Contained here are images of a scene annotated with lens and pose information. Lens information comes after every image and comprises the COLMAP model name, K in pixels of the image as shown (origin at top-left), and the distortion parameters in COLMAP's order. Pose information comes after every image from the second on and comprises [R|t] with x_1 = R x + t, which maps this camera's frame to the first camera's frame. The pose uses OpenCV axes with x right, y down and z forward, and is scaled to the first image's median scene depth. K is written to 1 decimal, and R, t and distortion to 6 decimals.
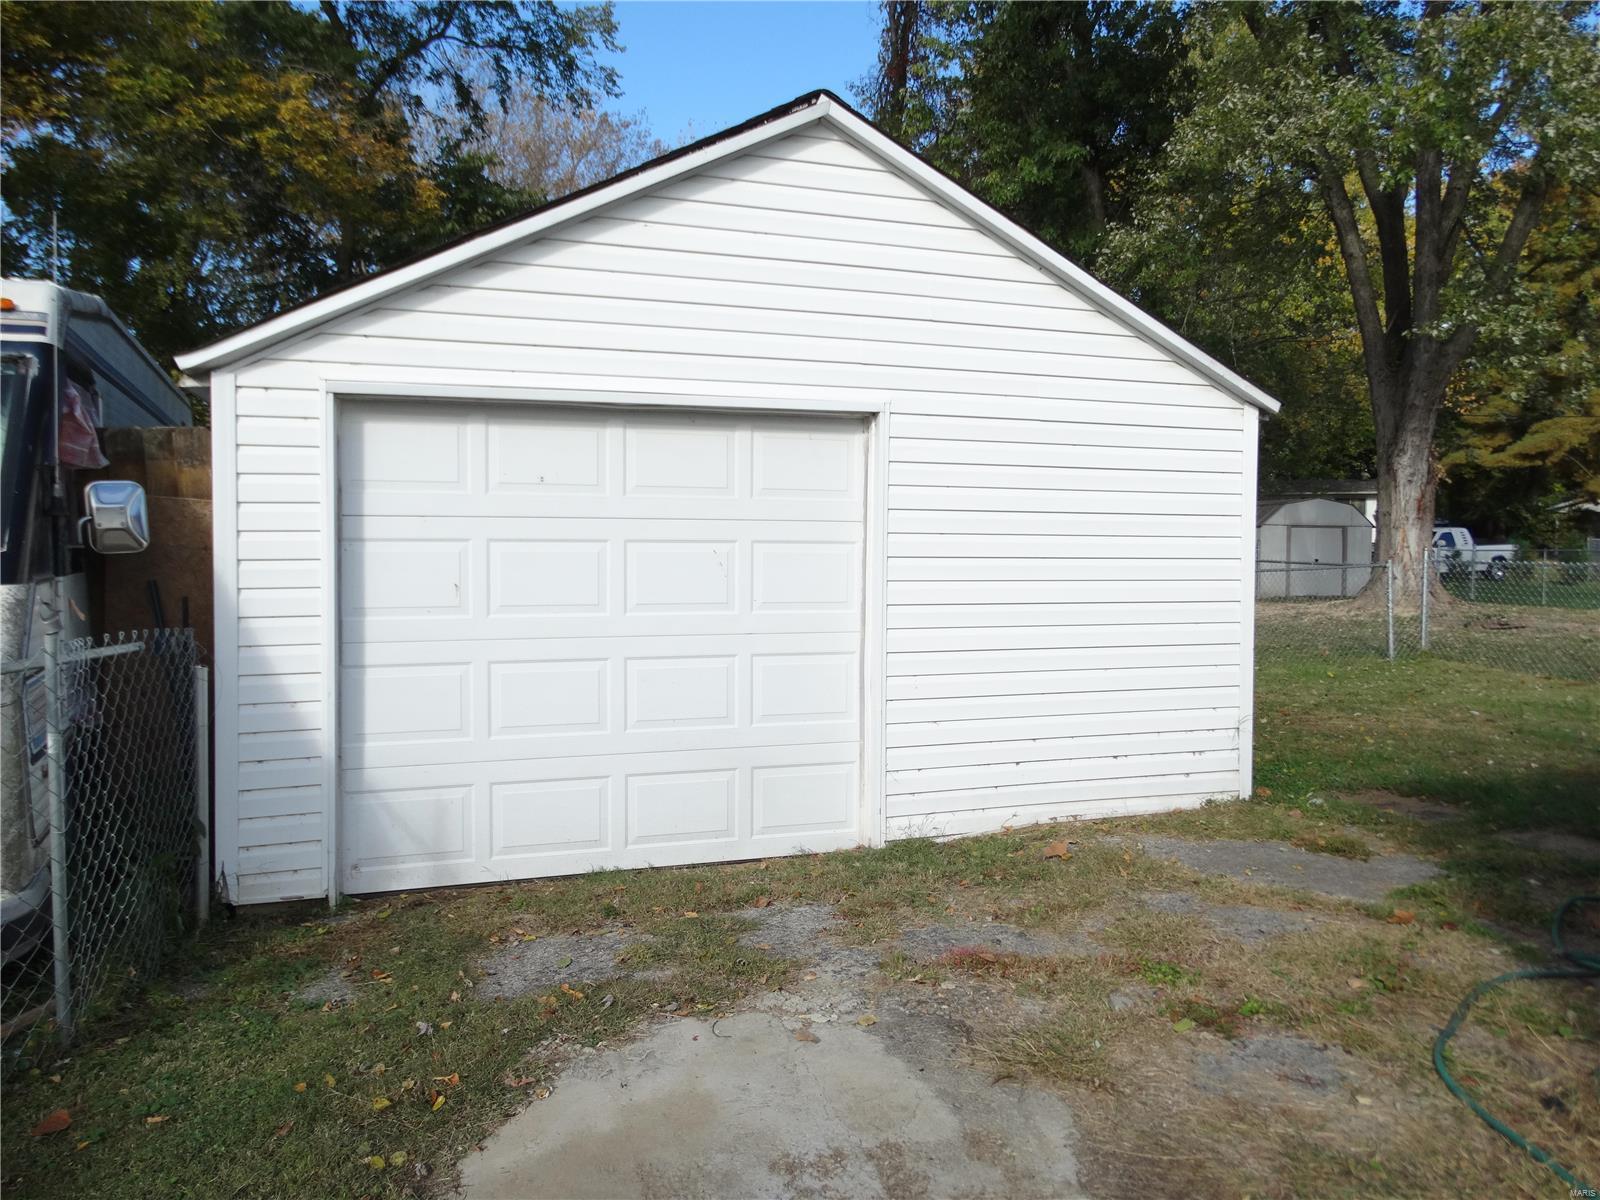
lens RADIAL K [[1146.8, 0, 798.5], [0, 1146.8, 592.0], [0, 0, 1]] dist [0.024900, -0.014751]
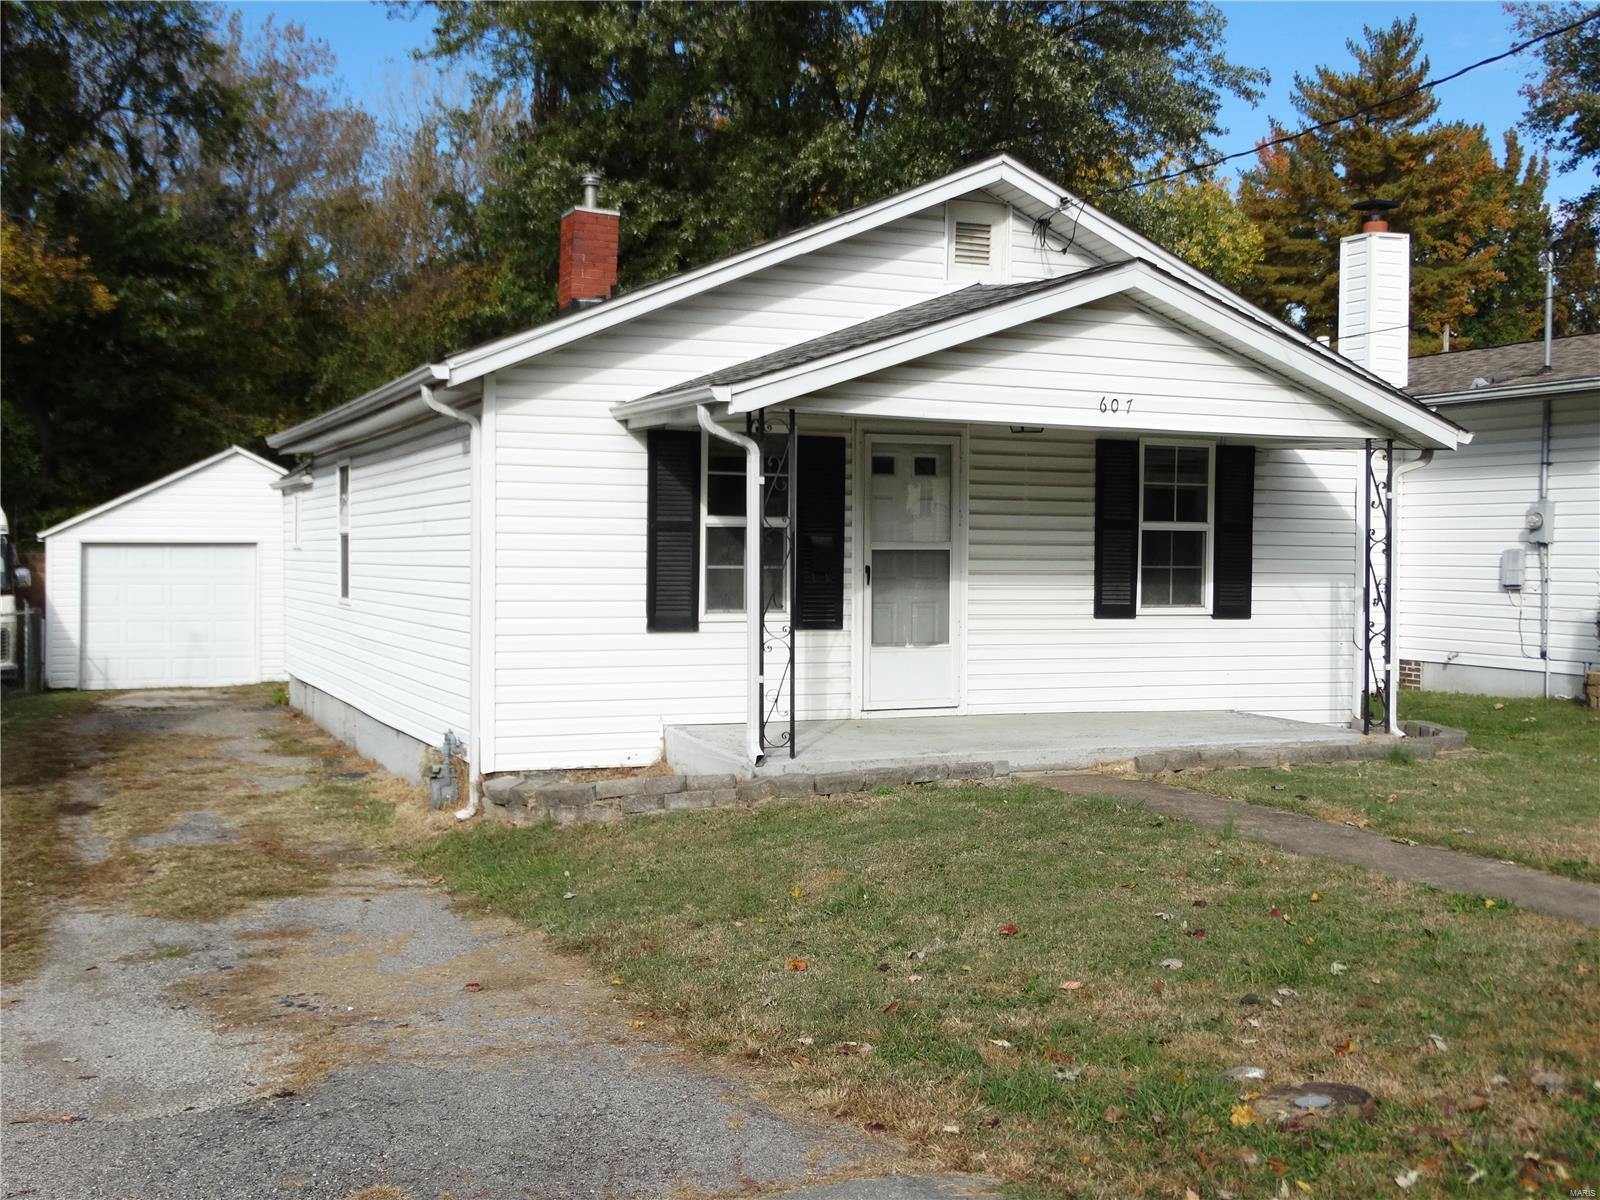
lens RADIAL K [[1687.8, 0, 801.5], [0, 1687.8, 603.4], [0, 0, 1]] dist [-0.018210, 0.000000]
pose [[0.995986, 0.000054, 0.089508, 1.313453], [0.001337, 0.999879, -0.015477, 0.096139], [-0.089498, 0.015535, 0.995866, -4.258018]]
